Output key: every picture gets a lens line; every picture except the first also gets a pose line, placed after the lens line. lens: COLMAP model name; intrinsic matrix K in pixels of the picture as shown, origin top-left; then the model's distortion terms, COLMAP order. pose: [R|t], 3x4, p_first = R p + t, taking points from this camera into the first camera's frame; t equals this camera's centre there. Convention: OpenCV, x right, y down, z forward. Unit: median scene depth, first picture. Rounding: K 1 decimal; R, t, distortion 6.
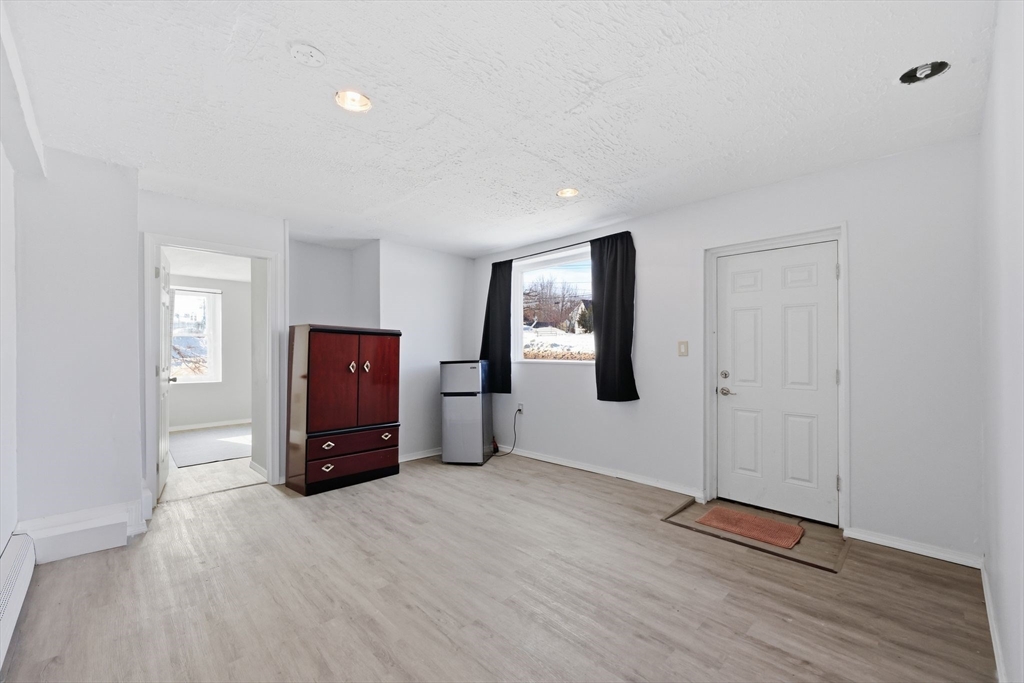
lens RADIAL K [[418.2, 0, 508.9], [0, 418.2, 342.7], [0, 0, 1]] dist [0.000102, 0.000272]
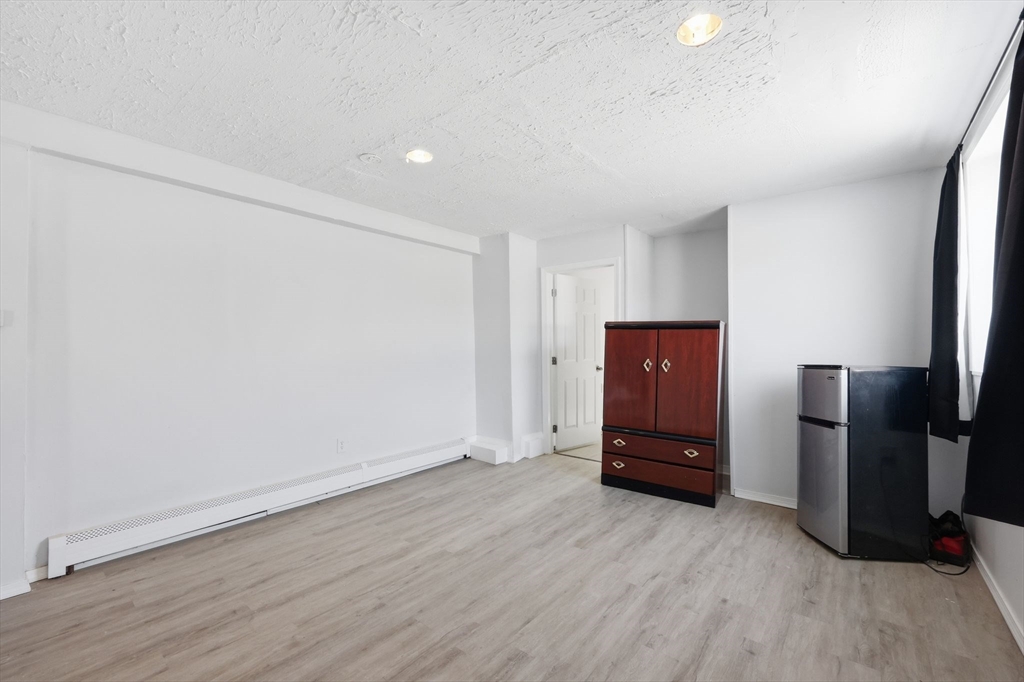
lens RADIAL K [[418.2, 0, 508.9], [0, 418.2, 342.2], [0, 0, 1]] dist [0.000102, 0.000272]
pose [[0.115718, -0.009302, -0.993239, 0.528910], [0.019542, 0.999784, -0.007087, 0.008687], [0.993090, -0.018590, 0.115875, 0.627676]]
